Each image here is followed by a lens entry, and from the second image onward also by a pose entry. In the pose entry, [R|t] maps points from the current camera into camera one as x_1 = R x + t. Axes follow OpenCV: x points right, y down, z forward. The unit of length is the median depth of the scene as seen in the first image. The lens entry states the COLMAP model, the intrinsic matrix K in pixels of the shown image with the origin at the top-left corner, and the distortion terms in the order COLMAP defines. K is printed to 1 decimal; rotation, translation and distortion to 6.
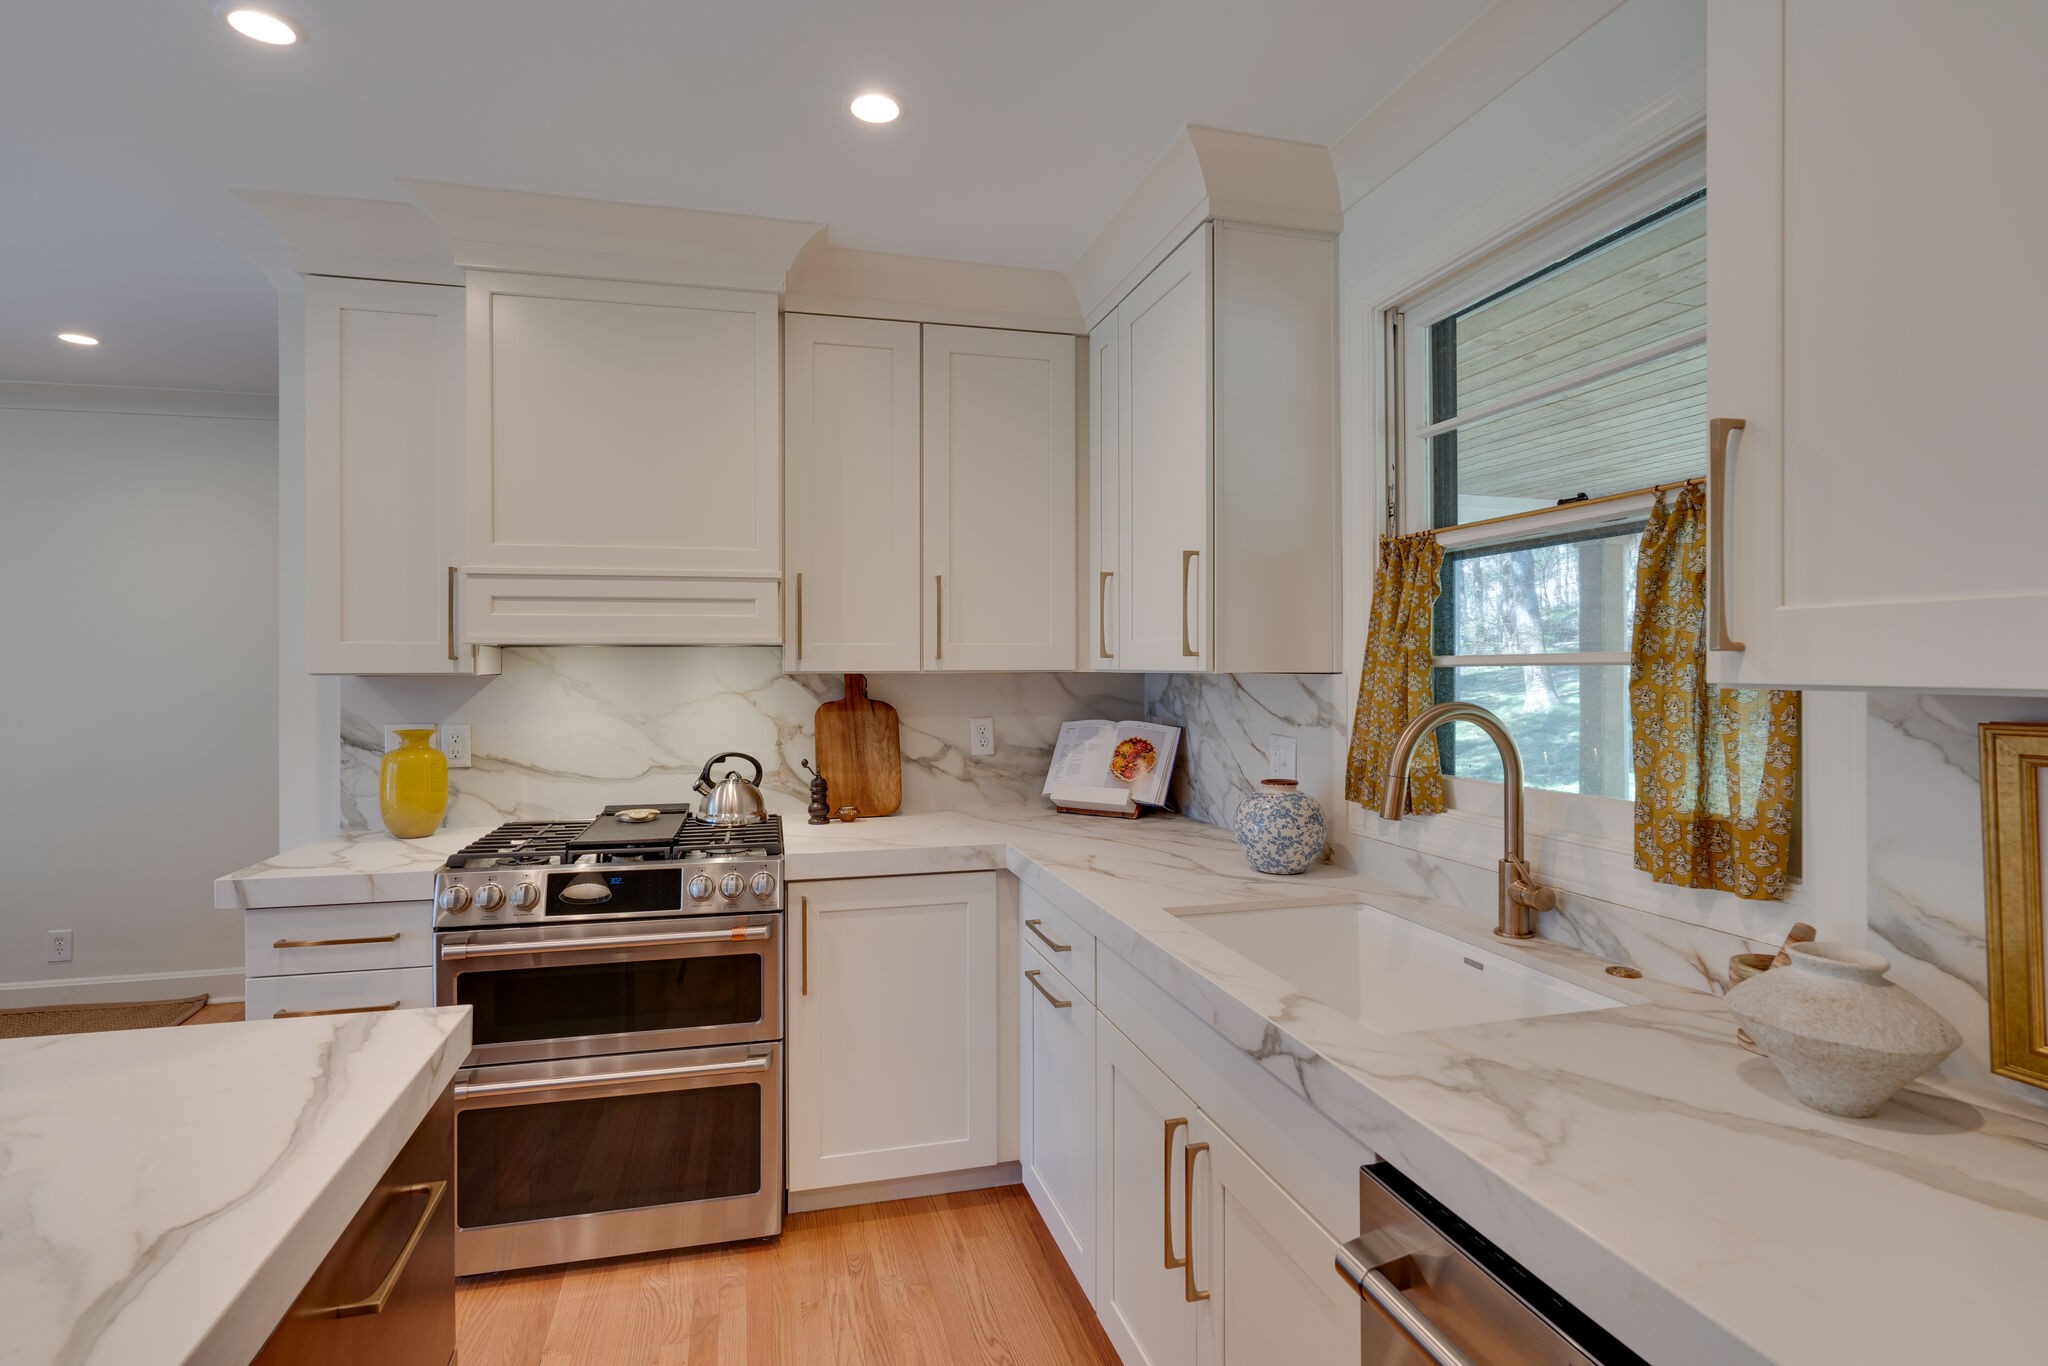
lens RADIAL K [[1018.3, 0, 1011.0], [0, 1018.3, 668.1], [0, 0, 1]] dist [0.001434, -0.000420]
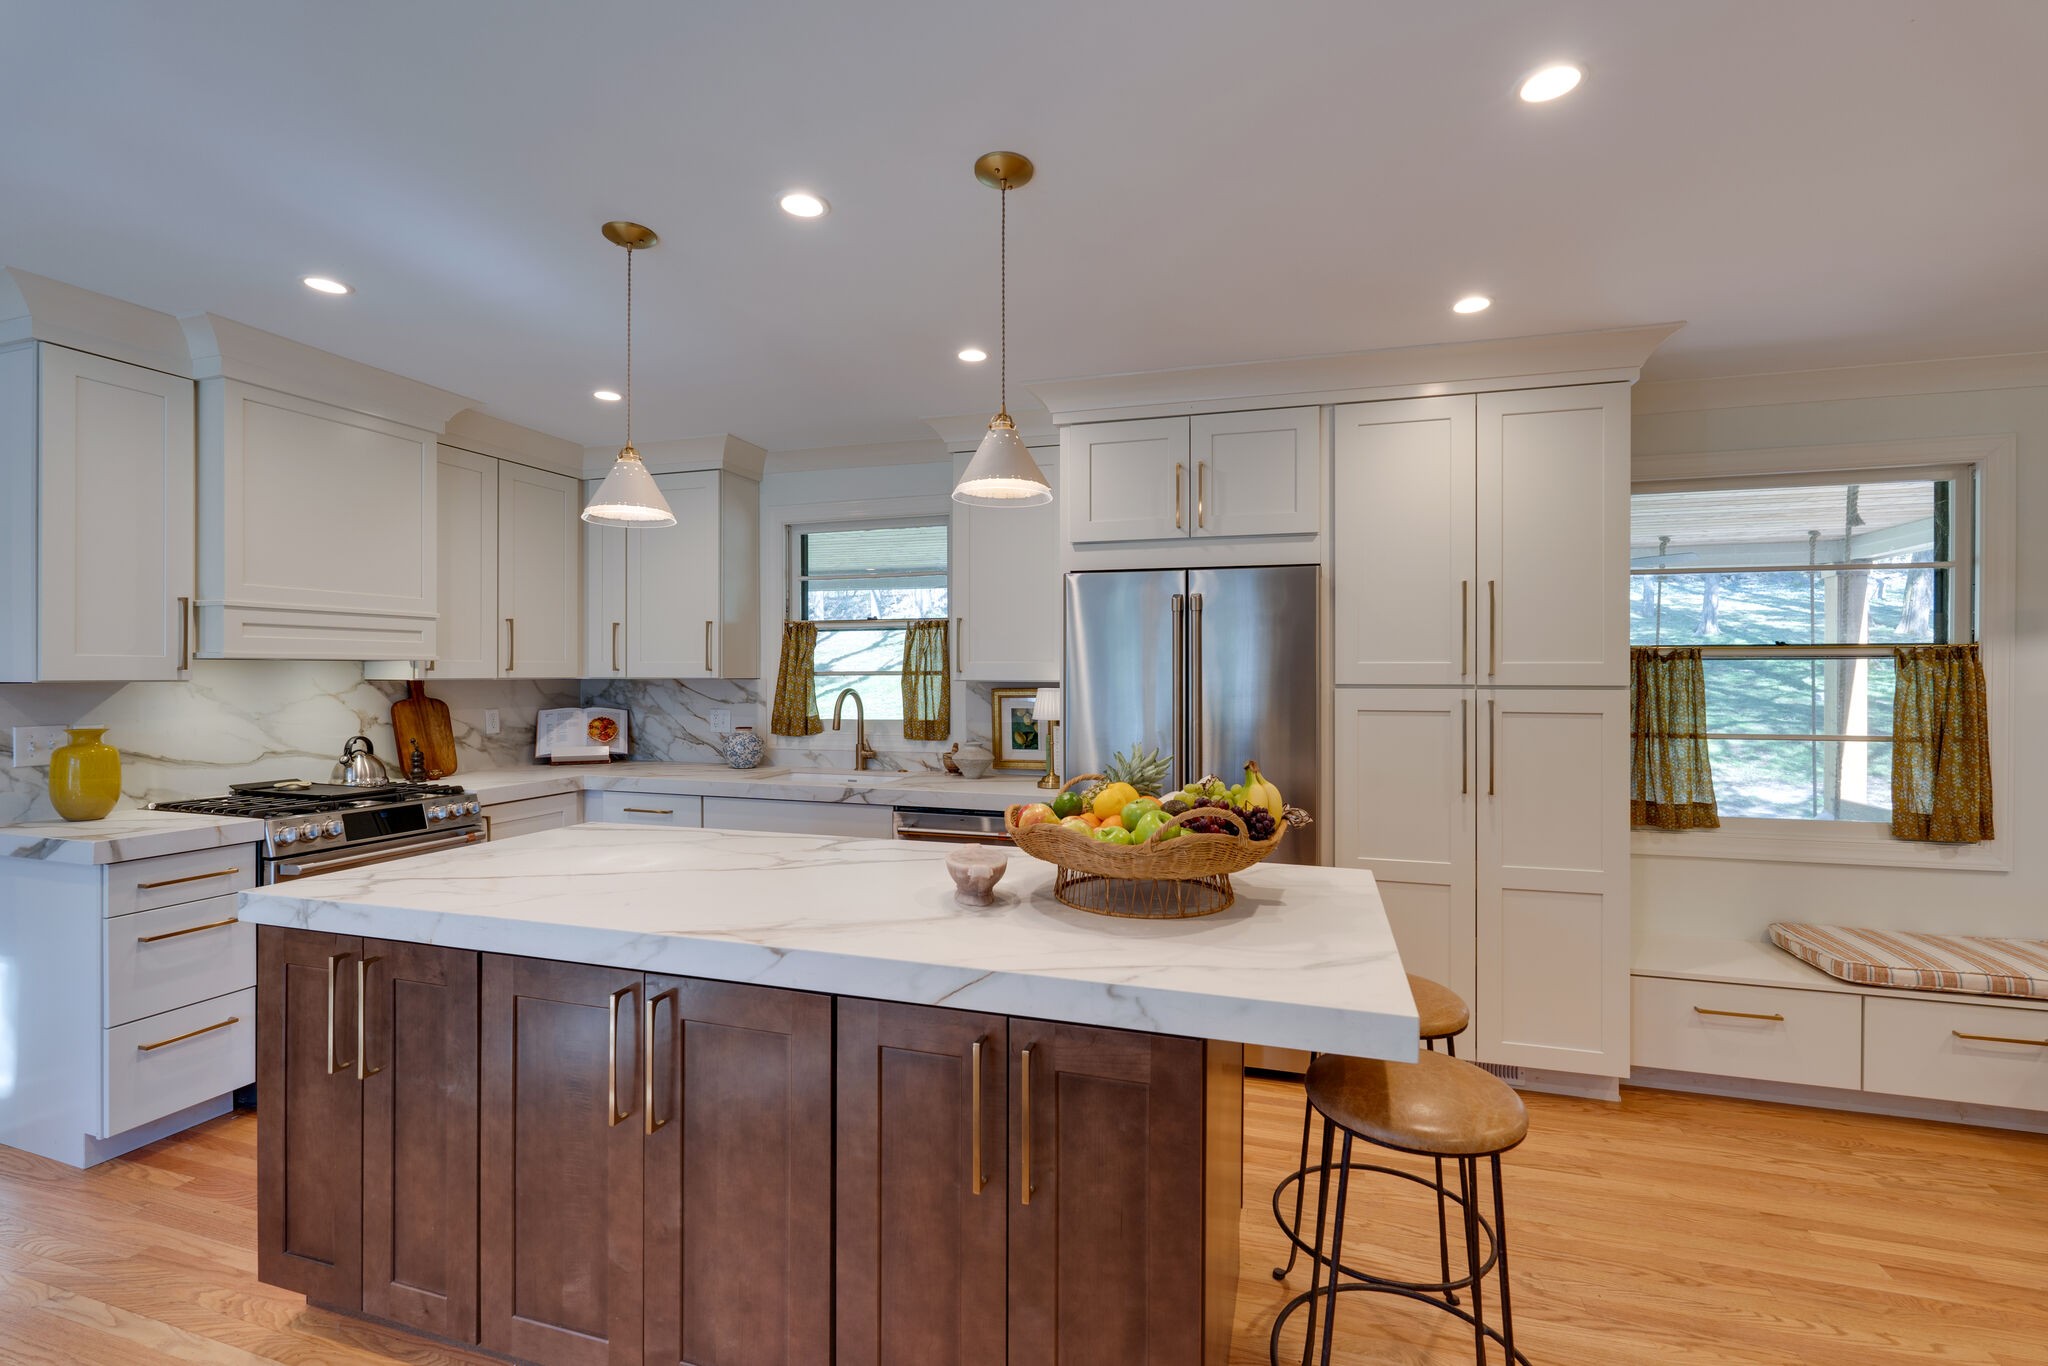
lens RADIAL K [[917.7, 0, 1022.8], [0, 917.7, 677.5], [0, 0, 1]] dist [-0.006442, 0.000981]
pose [[0.536392, -0.000409, 0.843969, -0.844647], [0.000415, 1.000000, 0.000221, 0.001647], [-0.843969, 0.000232, 0.536392, -0.448473]]
